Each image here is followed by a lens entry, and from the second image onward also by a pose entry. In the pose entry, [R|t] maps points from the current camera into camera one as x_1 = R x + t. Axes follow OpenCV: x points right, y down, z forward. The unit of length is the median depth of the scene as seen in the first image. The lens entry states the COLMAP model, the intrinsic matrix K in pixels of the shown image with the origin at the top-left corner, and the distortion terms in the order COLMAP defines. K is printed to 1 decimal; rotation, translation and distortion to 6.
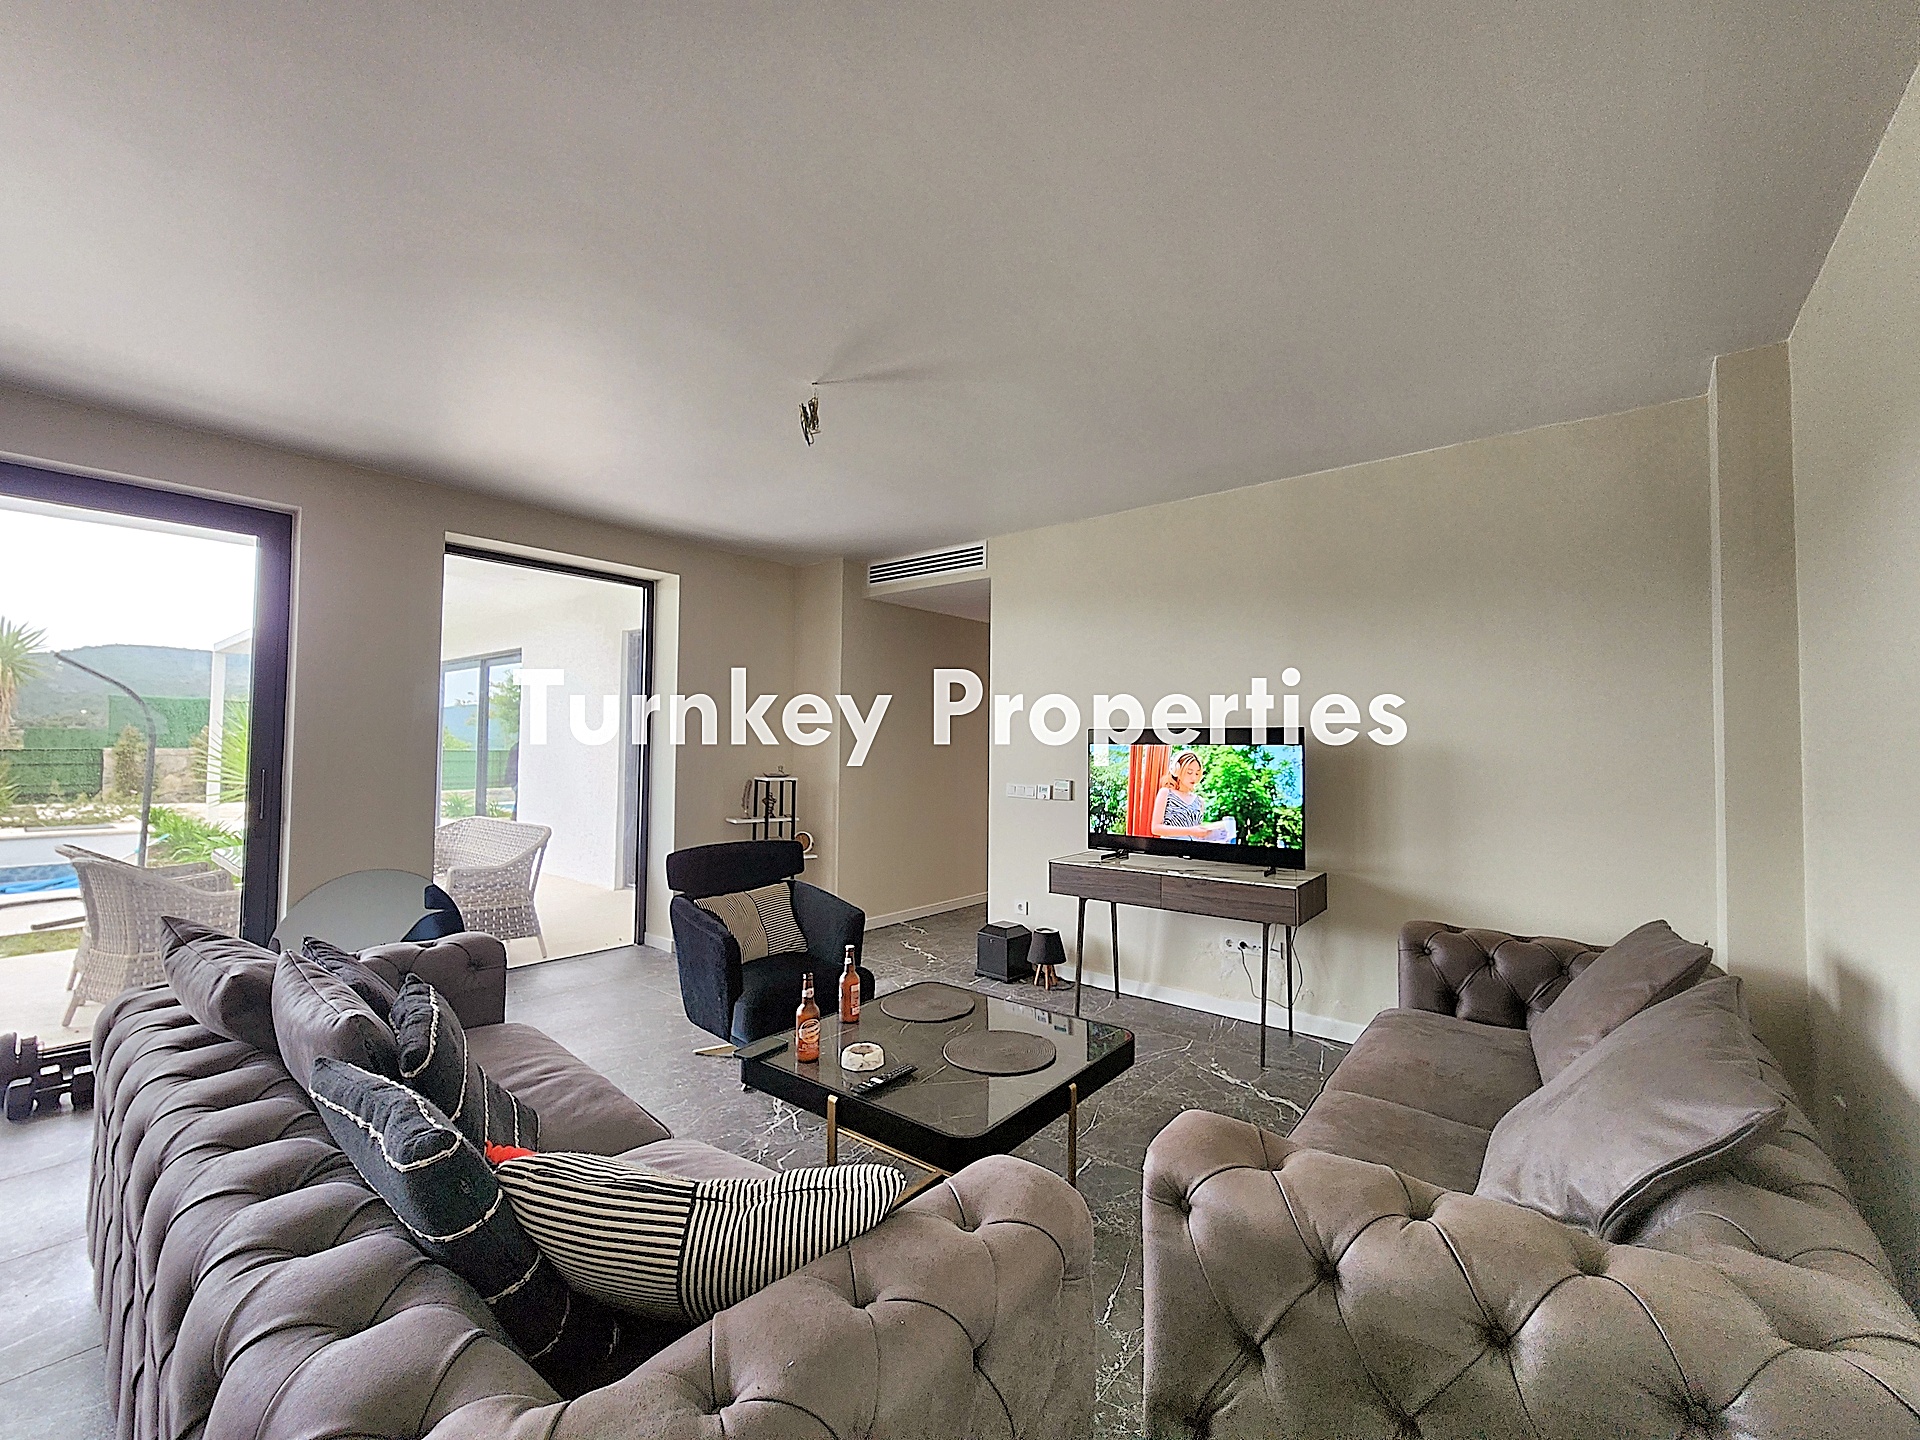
lens RADIAL K [[787.8, 0, 960.0], [0, 787.8, 720.0], [0, 0, 1]] dist [0.001989, 0.000213]
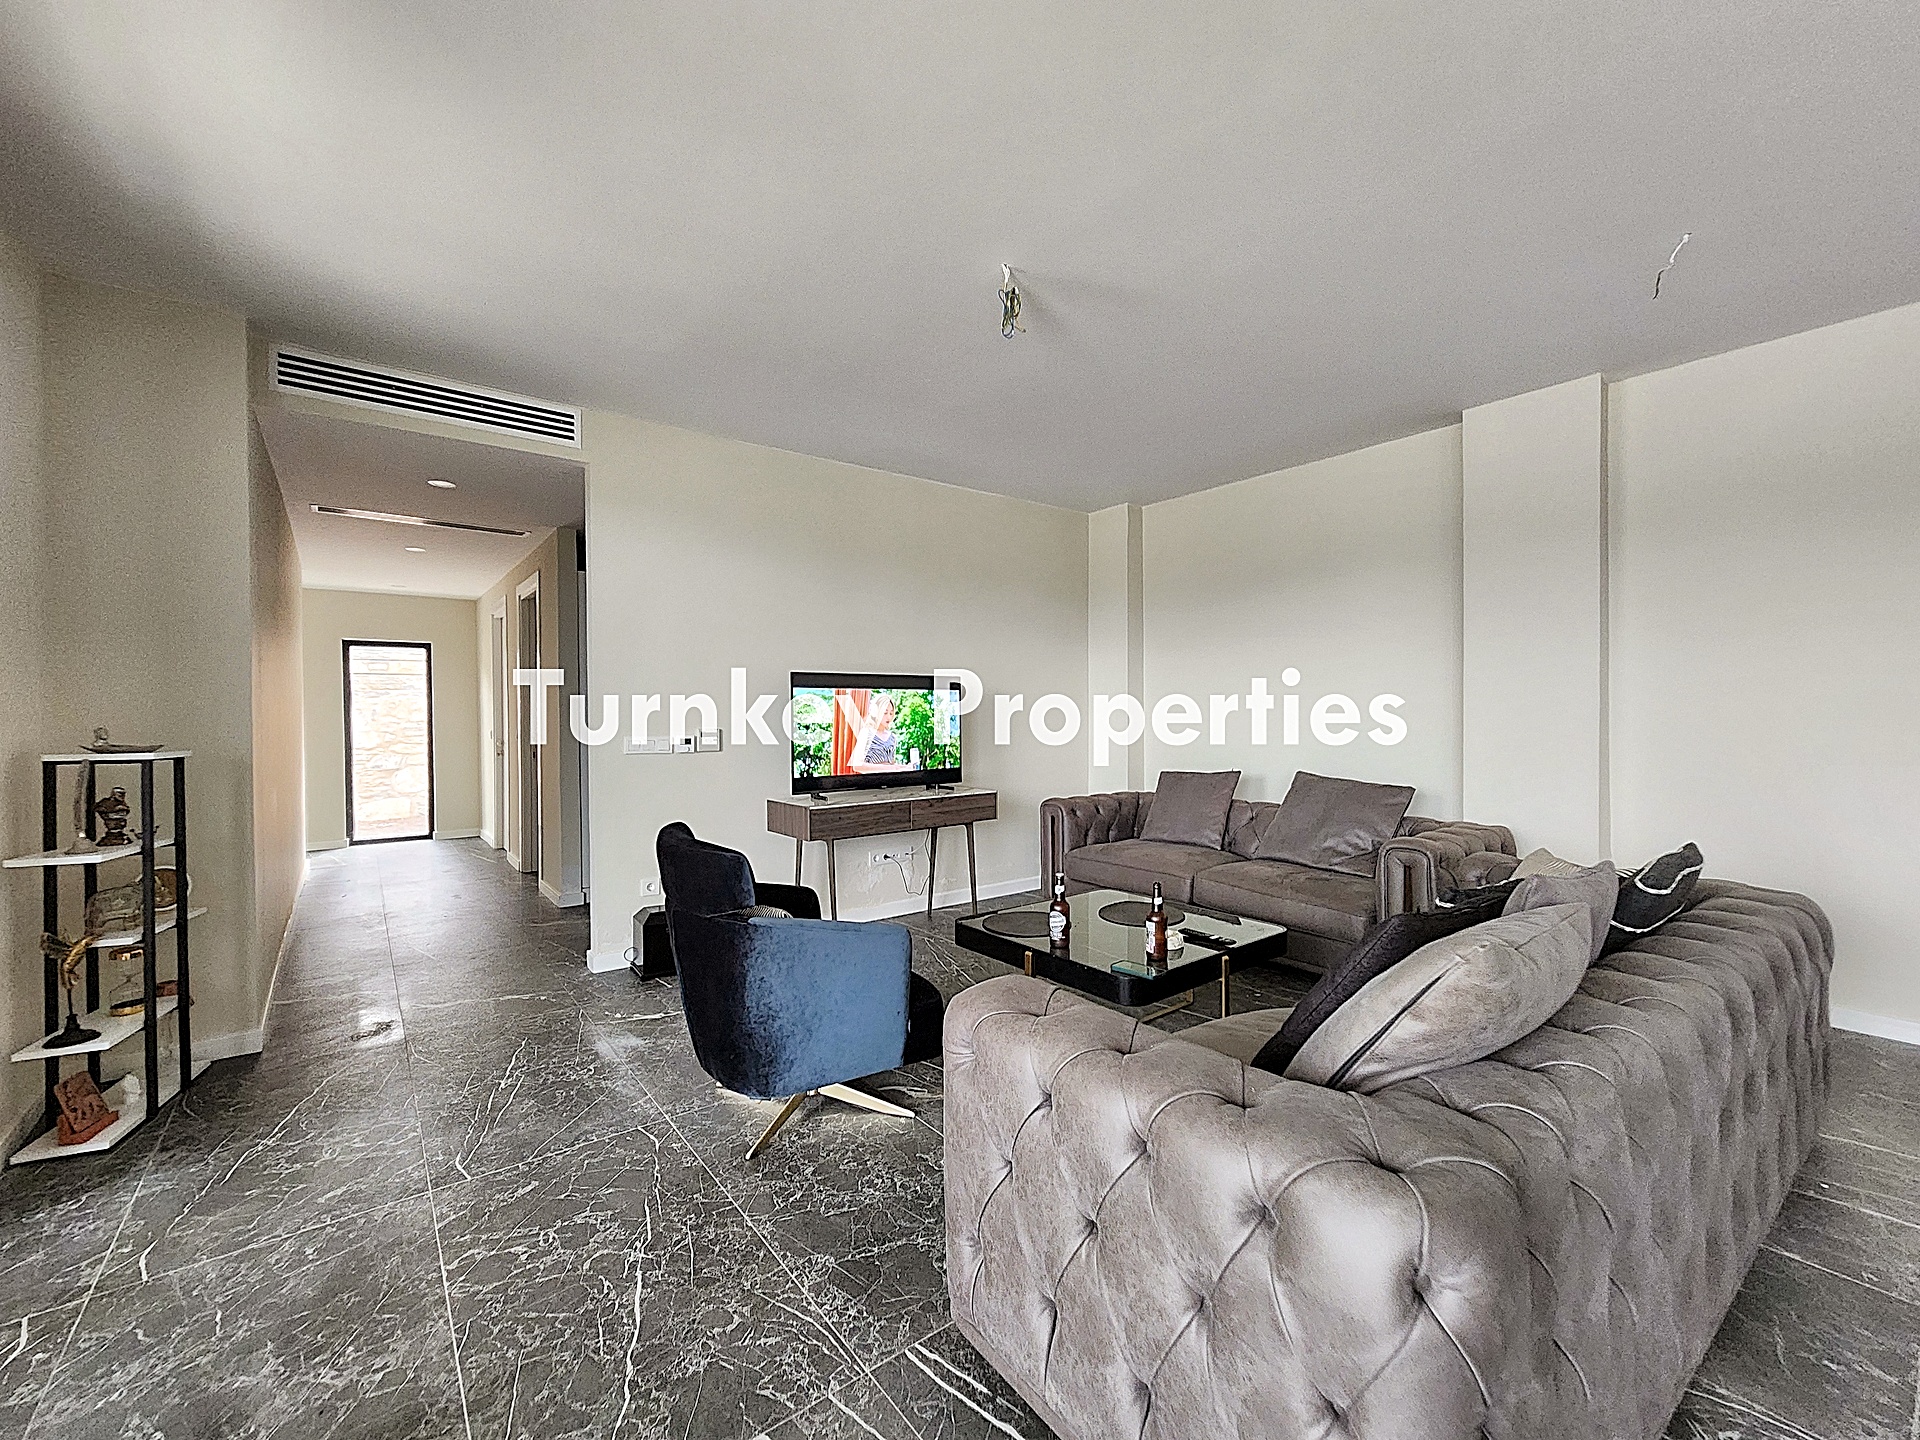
lens RADIAL K [[787.8, 0, 960.0], [0, 787.8, 720.0], [0, 0, 1]] dist [0.001989, 0.000213]
pose [[0.234816, -0.018800, 0.971858, -0.802988], [-0.023534, 0.999410, 0.025019, 0.046133], [-0.971755, -0.028747, 0.234235, 0.634226]]
